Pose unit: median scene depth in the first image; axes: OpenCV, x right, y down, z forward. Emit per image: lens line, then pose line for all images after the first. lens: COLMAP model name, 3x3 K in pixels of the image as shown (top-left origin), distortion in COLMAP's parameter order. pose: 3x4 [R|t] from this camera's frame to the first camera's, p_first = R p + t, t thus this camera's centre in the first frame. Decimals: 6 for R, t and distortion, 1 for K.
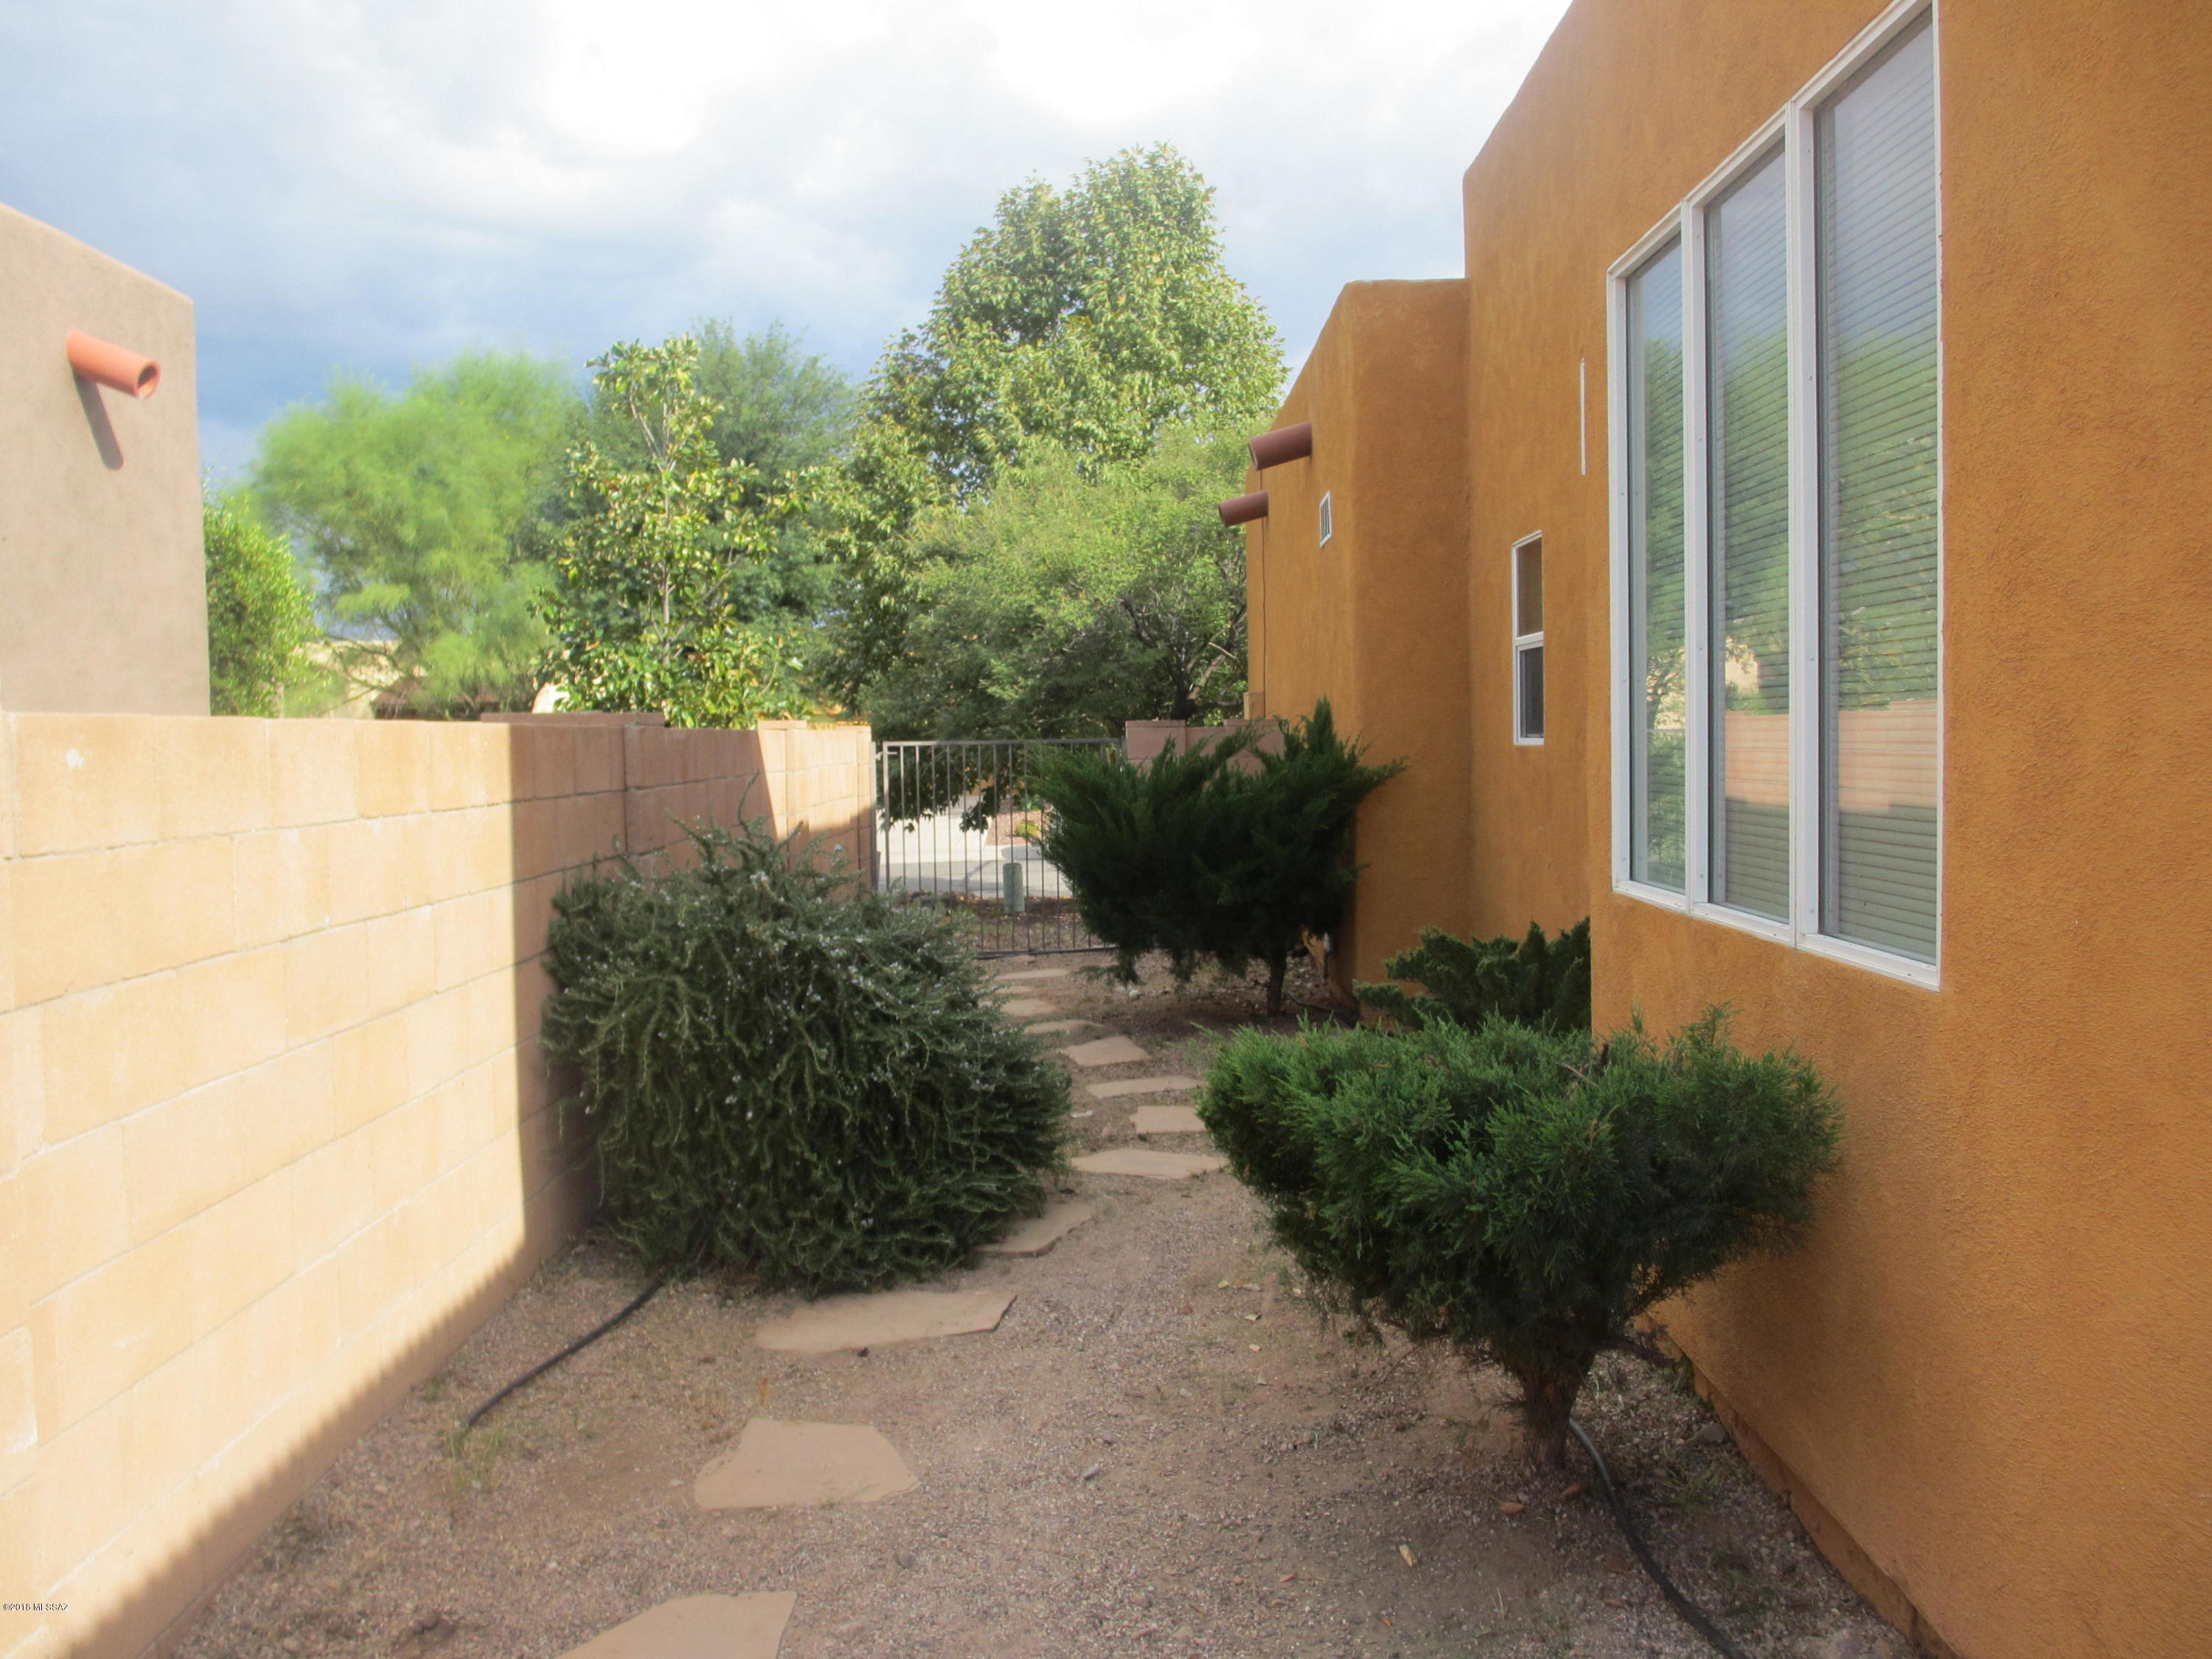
lens RADIAL K [[1830.2, 0, 1106.0], [0, 1830.2, 829.5], [0, 0, 1]] dist [-0.011682, -0.007480]
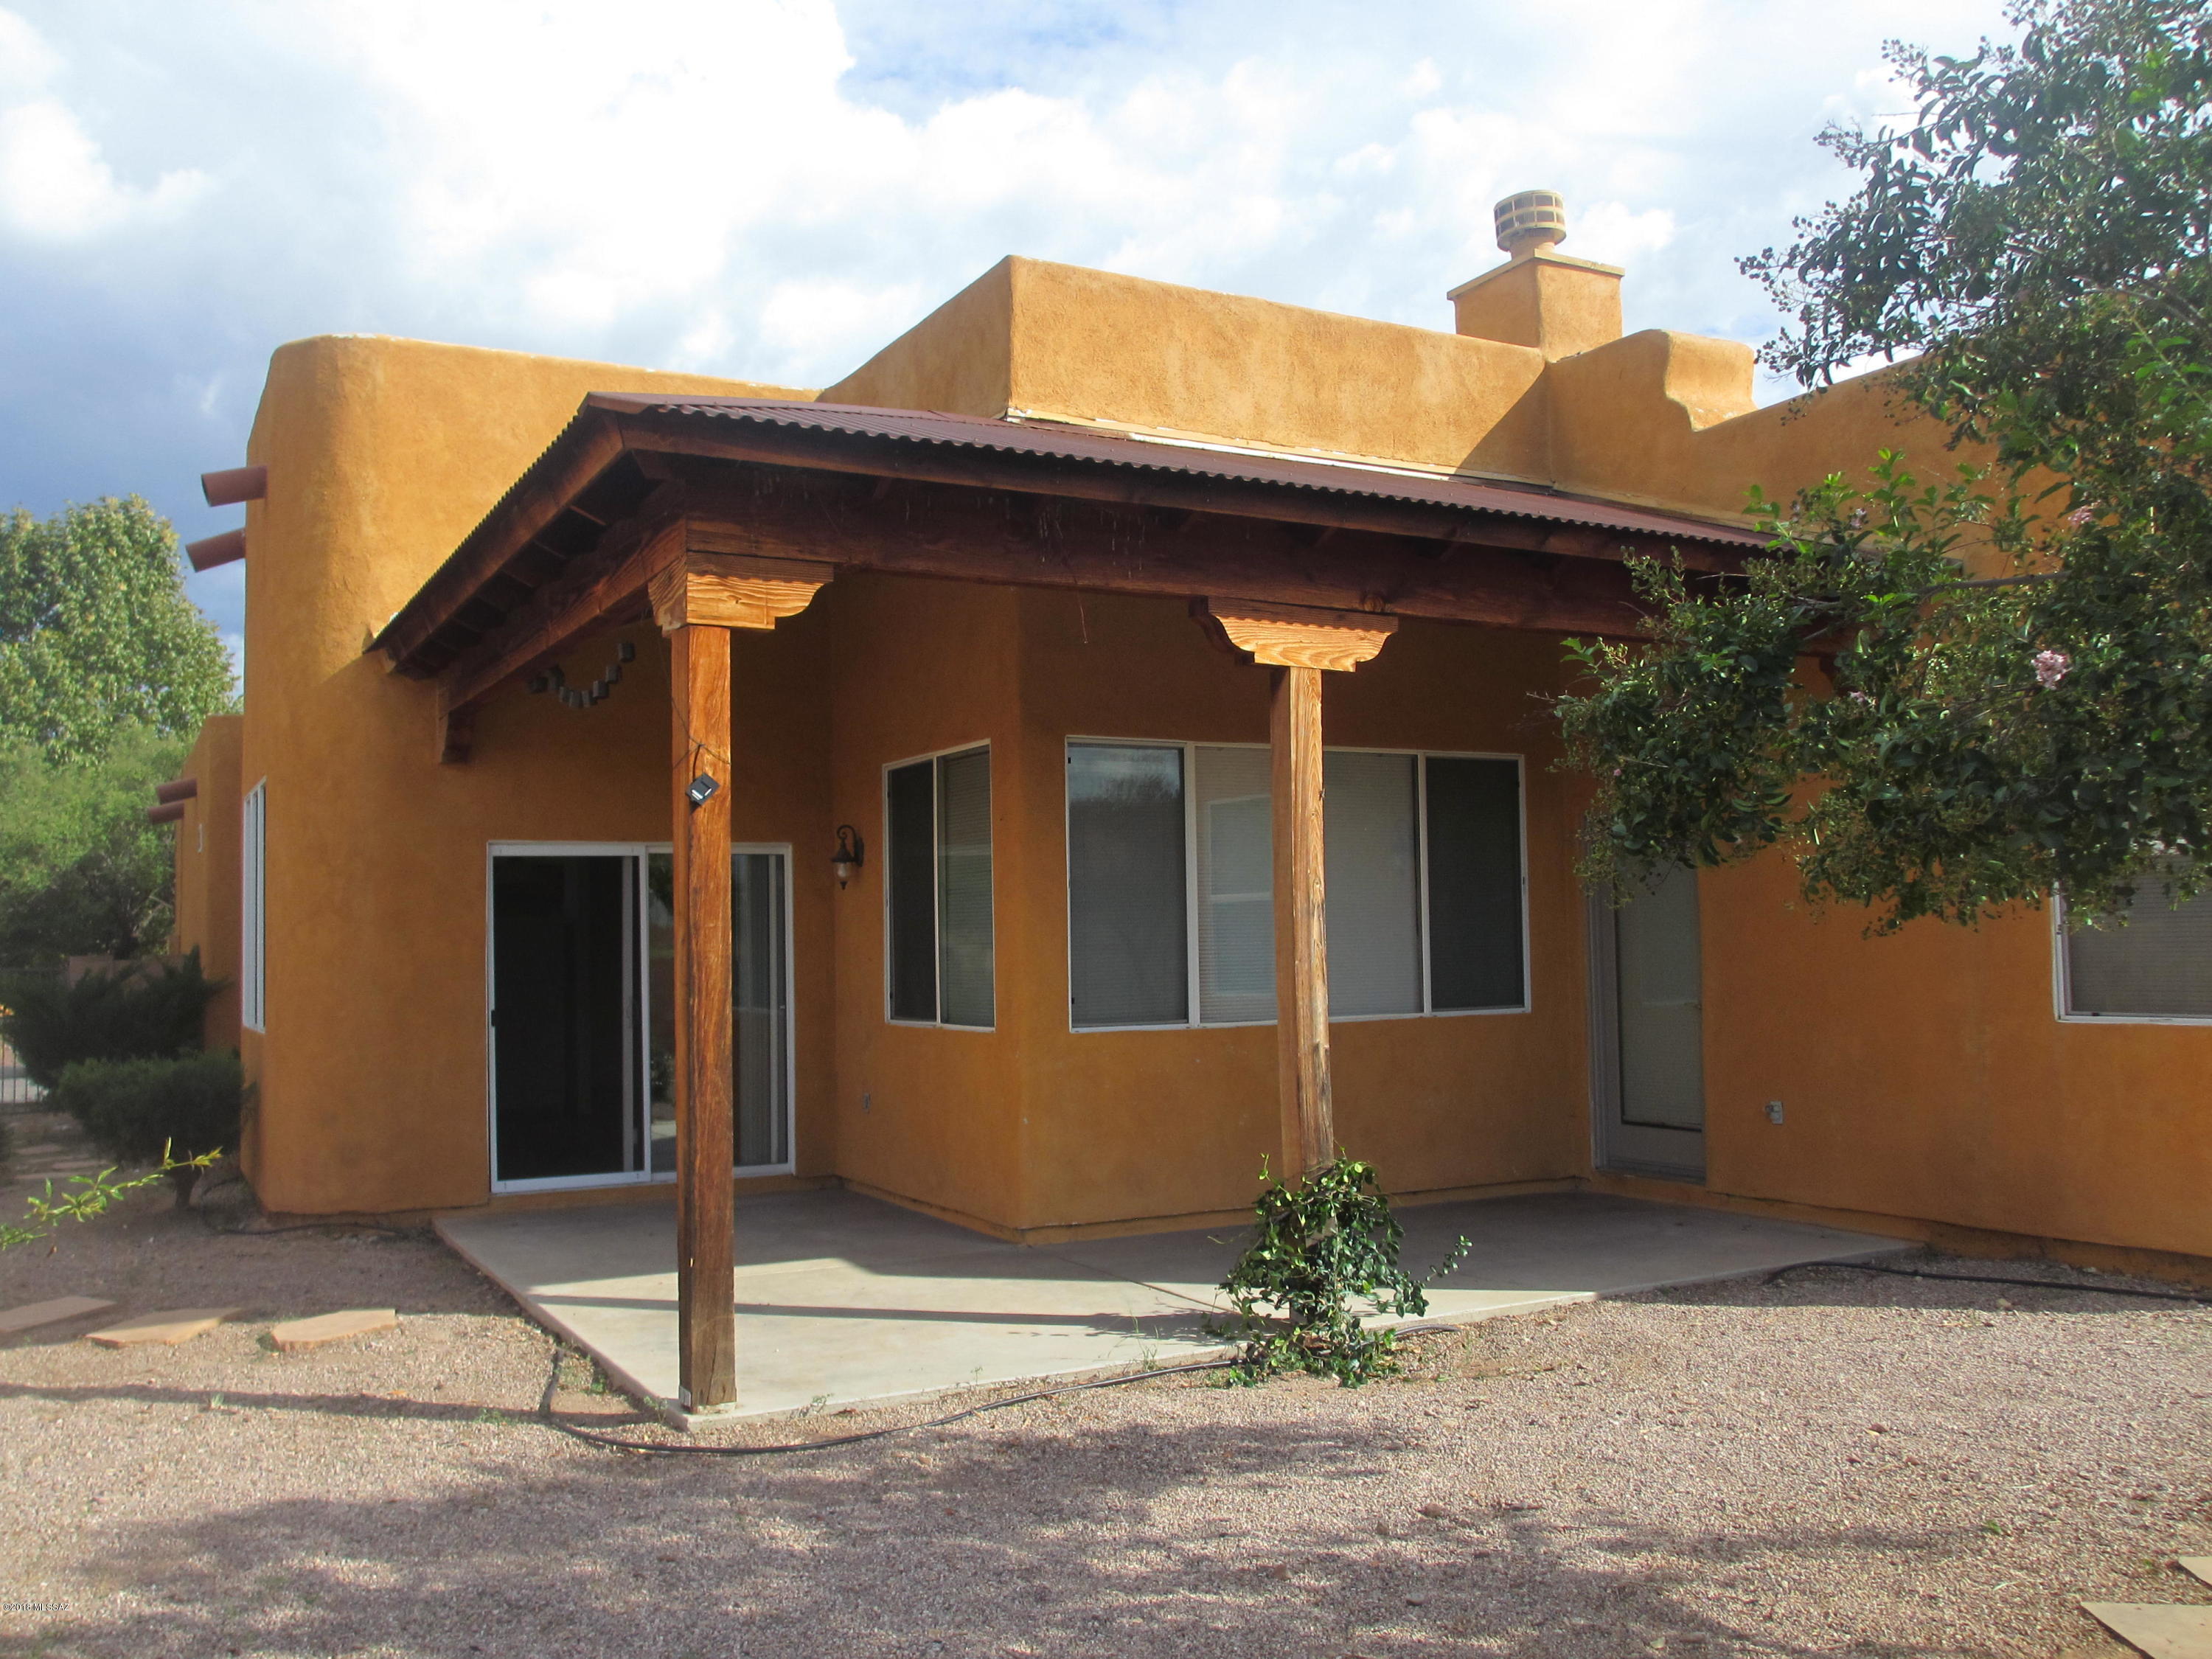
lens RADIAL K [[1830.2, 0, 1106.0], [0, 1830.2, 829.5], [0, 0, 1]] dist [-0.011682, -0.007480]
pose [[0.877587, 0.016228, 0.479142, 0.029204], [0.040142, 0.993430, -0.107171, 0.023376], [-0.477734, 0.113286, 0.871170, -0.527423]]
